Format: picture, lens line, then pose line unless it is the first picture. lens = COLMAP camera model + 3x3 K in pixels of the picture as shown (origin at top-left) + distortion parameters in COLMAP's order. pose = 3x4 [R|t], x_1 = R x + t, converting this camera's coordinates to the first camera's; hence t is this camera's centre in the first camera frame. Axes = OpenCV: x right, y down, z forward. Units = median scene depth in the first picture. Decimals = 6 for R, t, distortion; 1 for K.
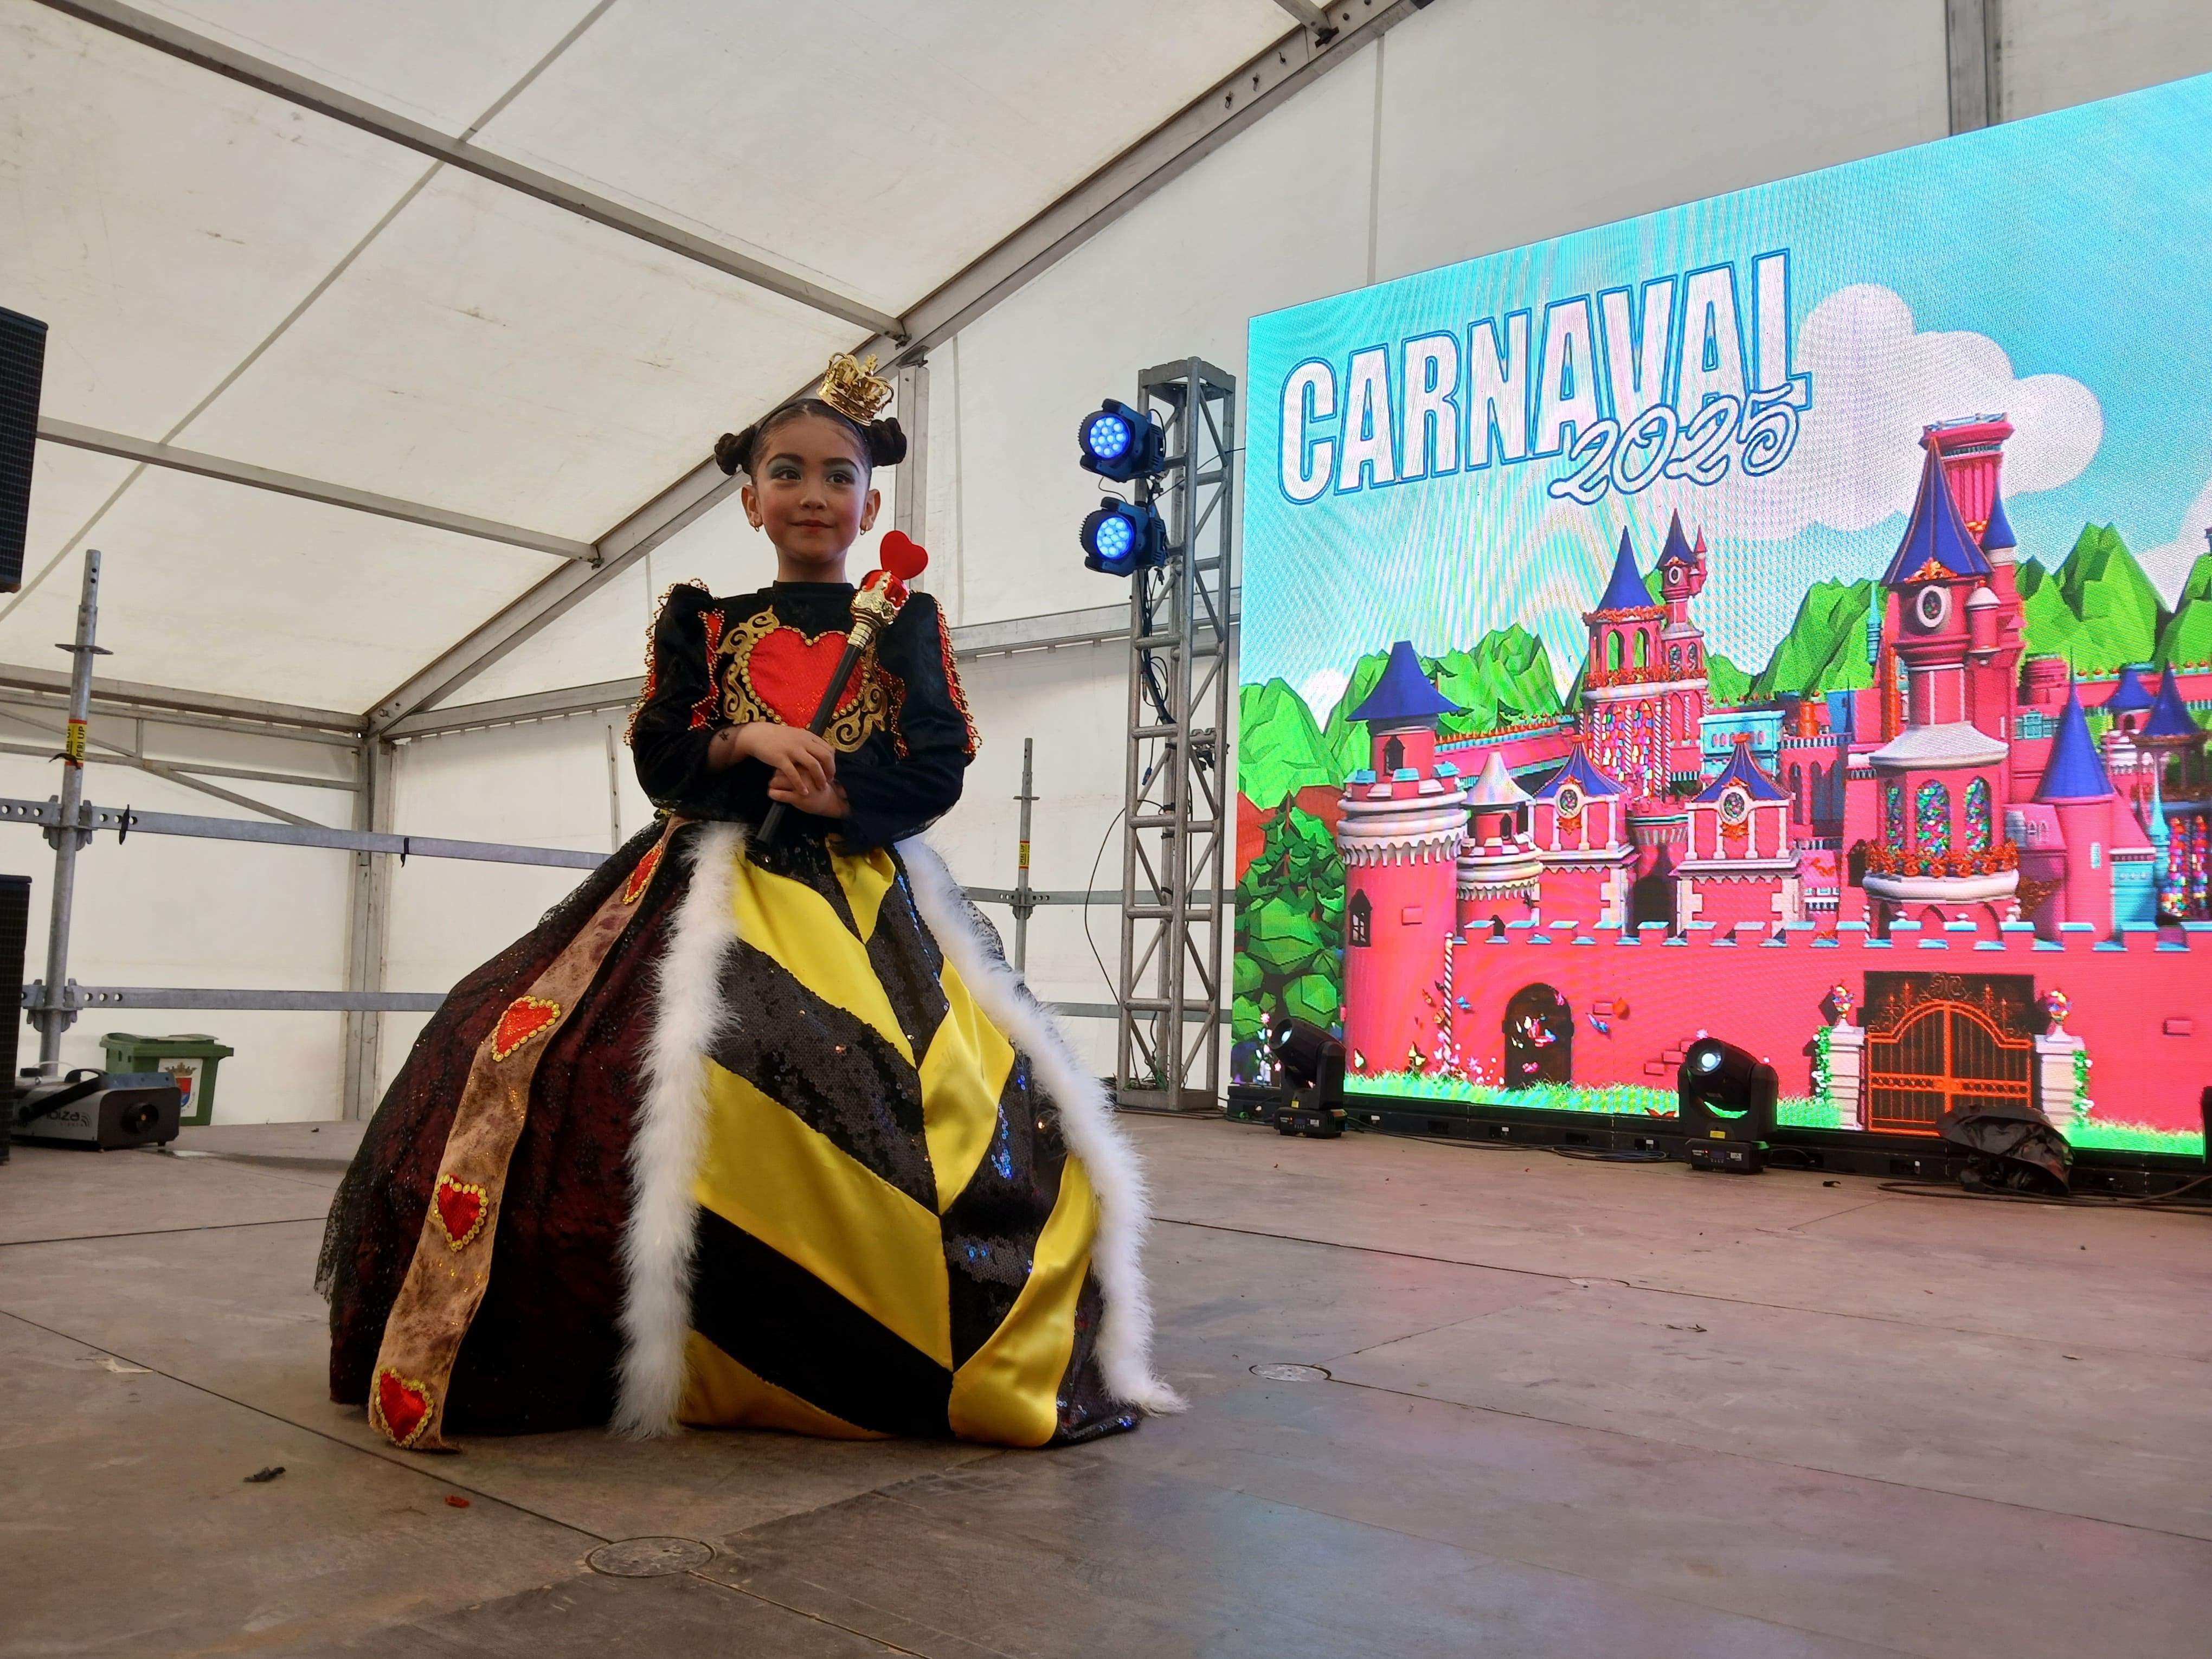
lens RADIAL K [[1692.3, 0, 1118.2], [0, 1692.3, 834.2], [0, 0, 1]] dist [0.037792, -0.102512]
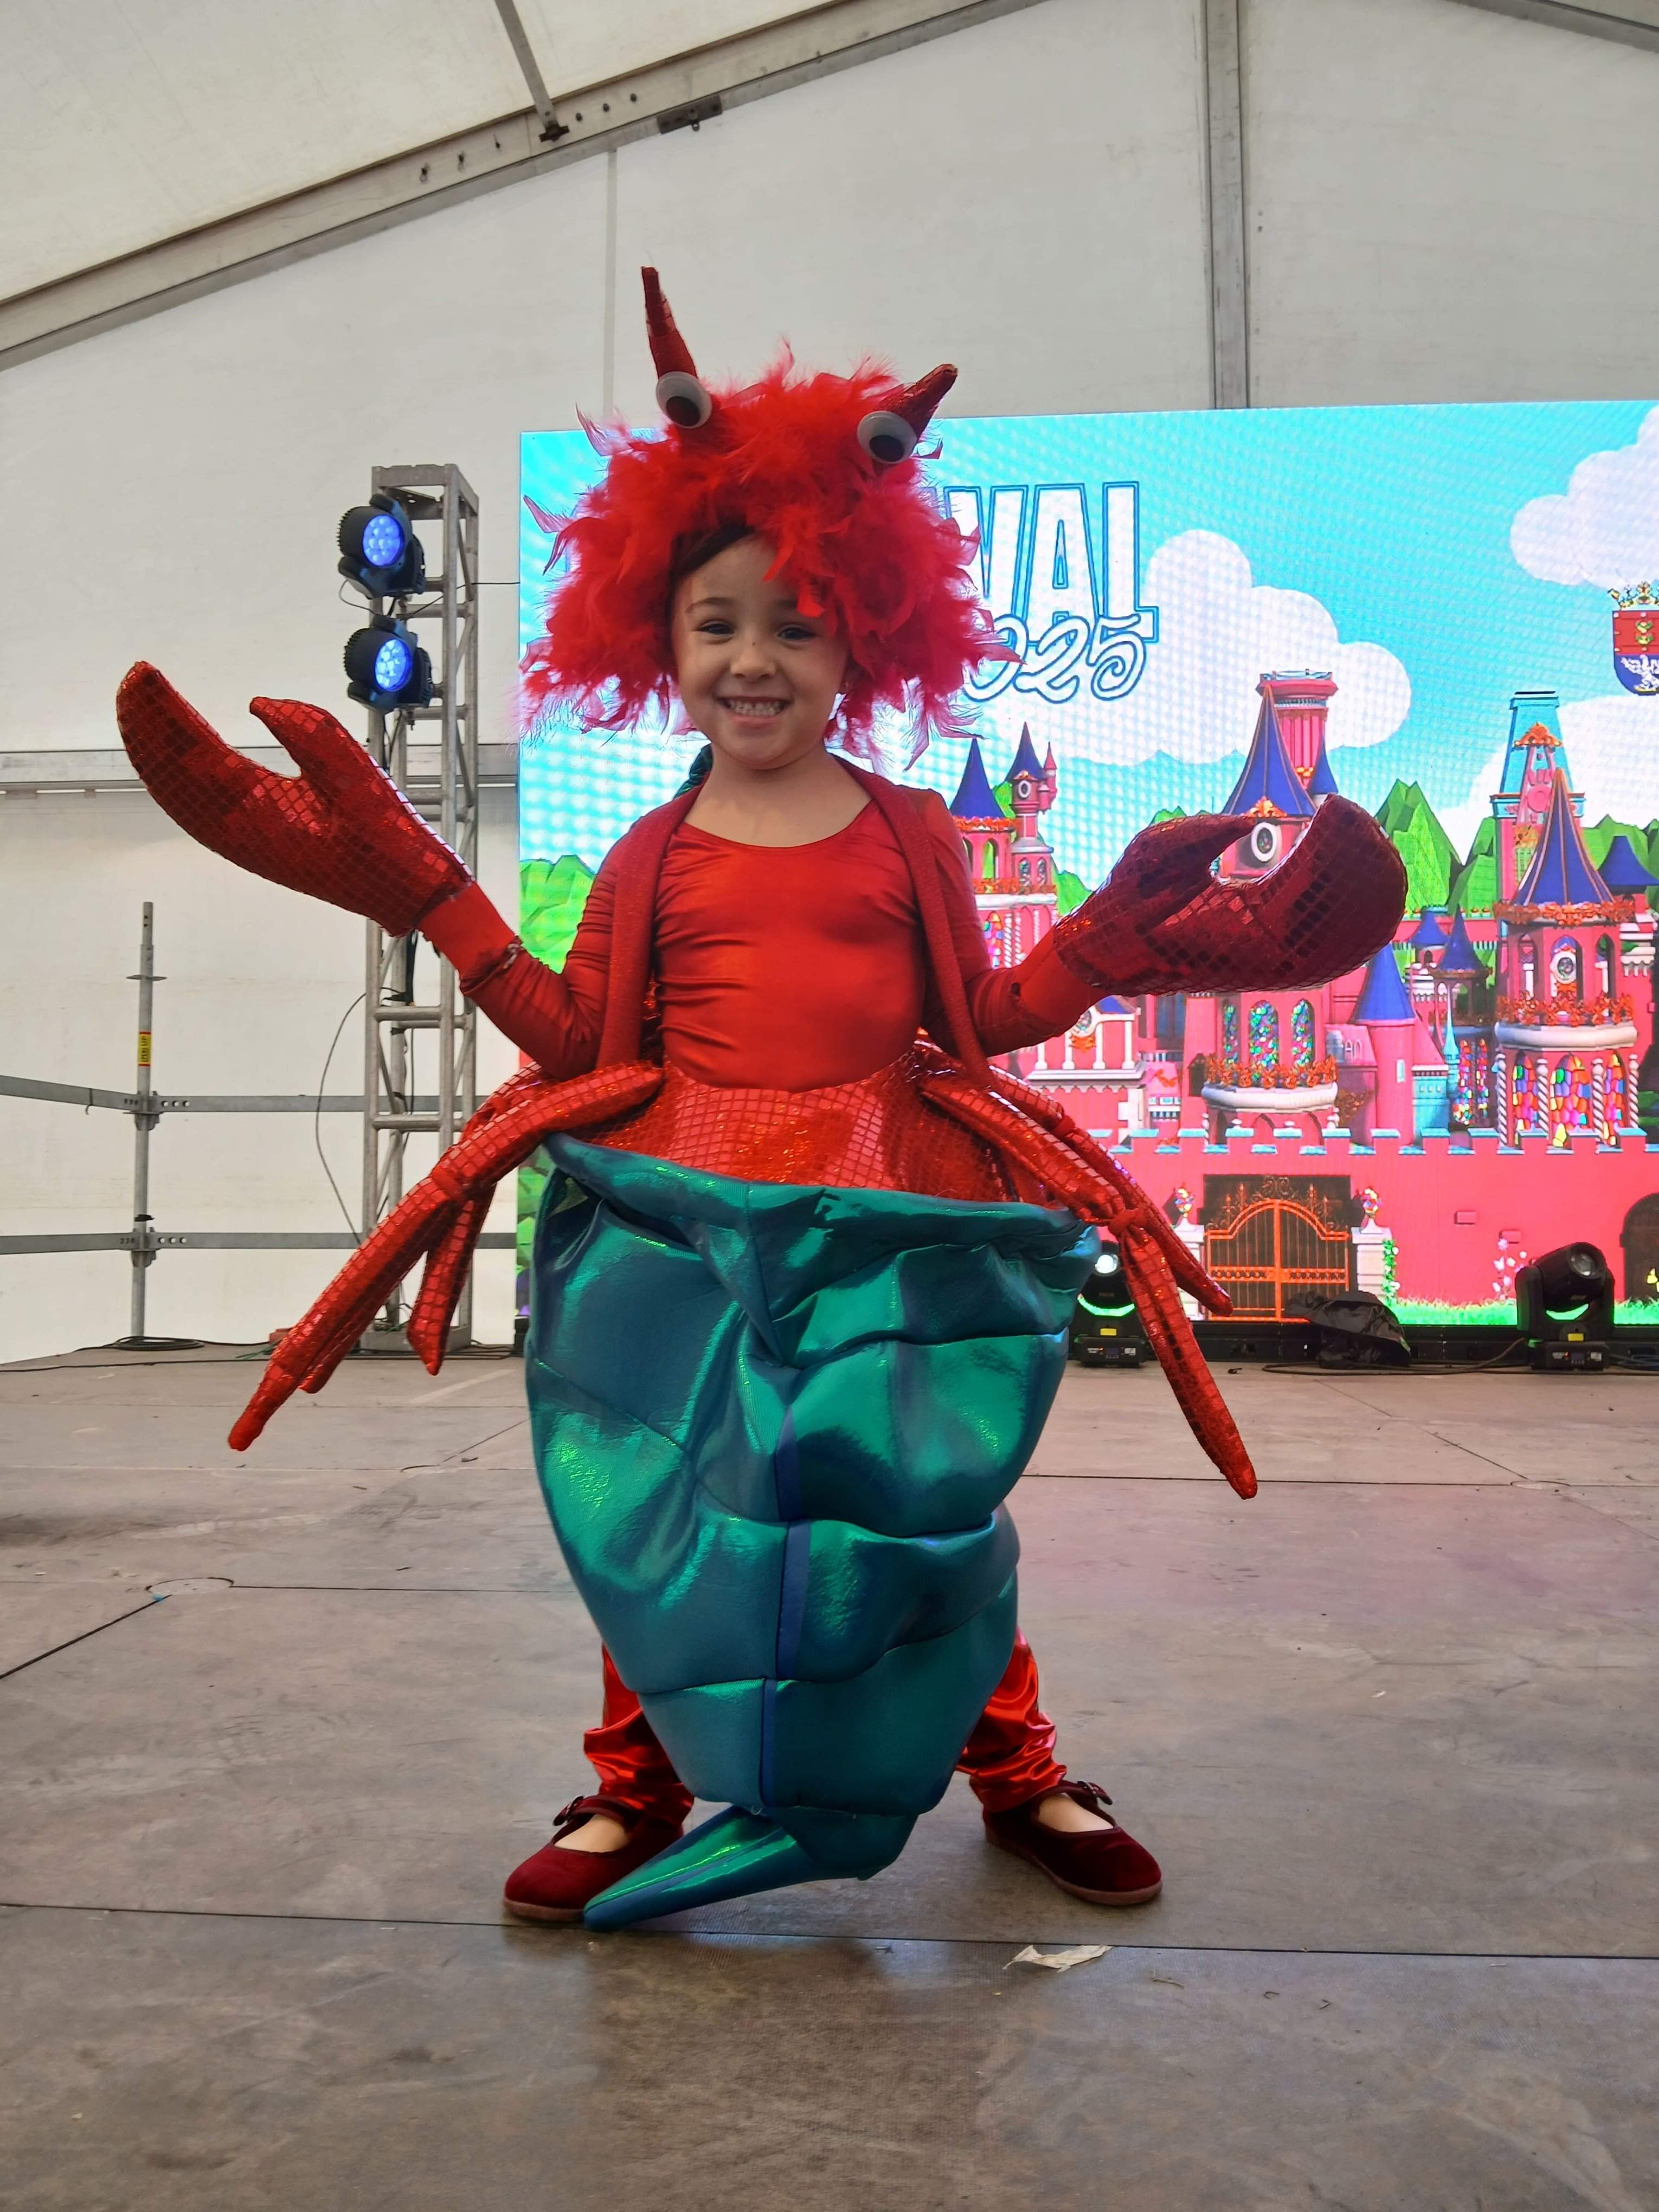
lens RADIAL K [[1664.5, 0, 834.0], [0, 1664.5, 1119.1], [0, 0, 1]] dist [0.047403, -0.100151]
pose [[0.830609, -0.001762, 0.556853, -0.306024], [-0.024023, 0.998951, 0.038993, 0.008145], [-0.556338, -0.045766, 0.829695, 0.218084]]
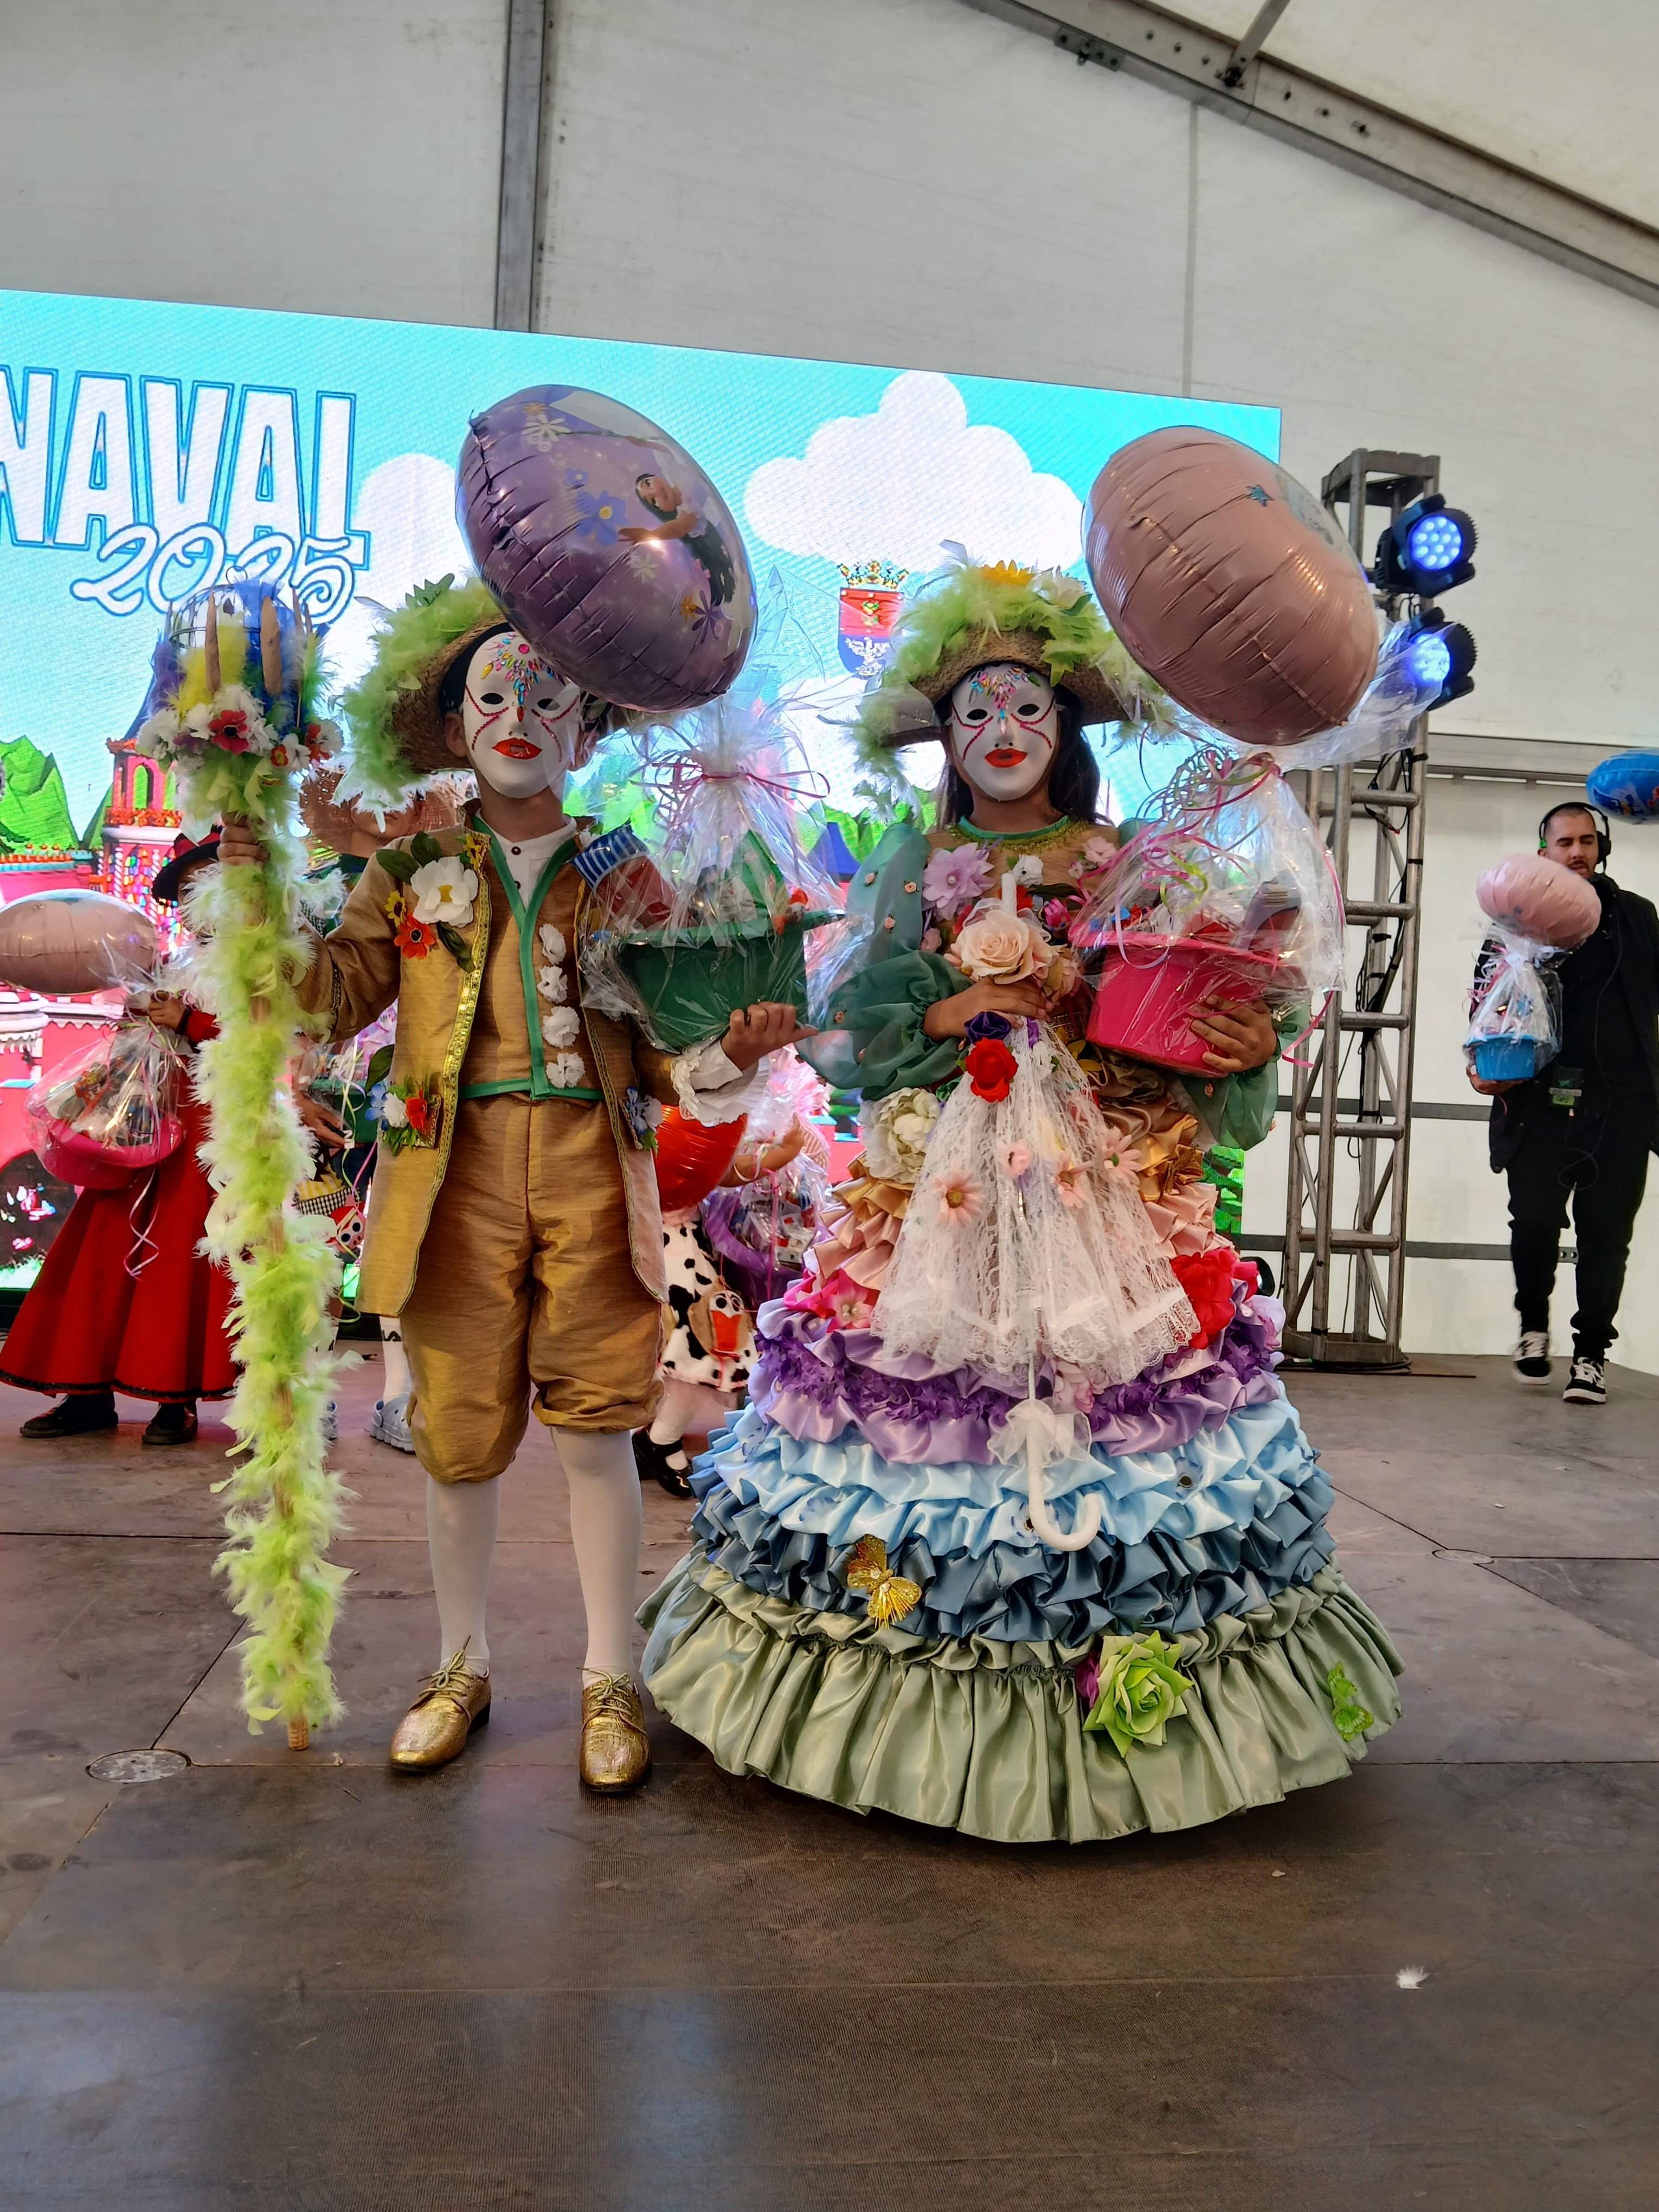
lens RADIAL K [[1692.3, 0, 811.5], [0, 1692.3, 1117.9], [0, 0, 1]] dist [0.037792, -0.102512]
pose [[0.708591, 0.002442, 0.705615, -0.092045], [-0.083905, 0.993191, 0.080822, -0.034722], [-0.700613, -0.116475, 0.703971, 0.087005]]
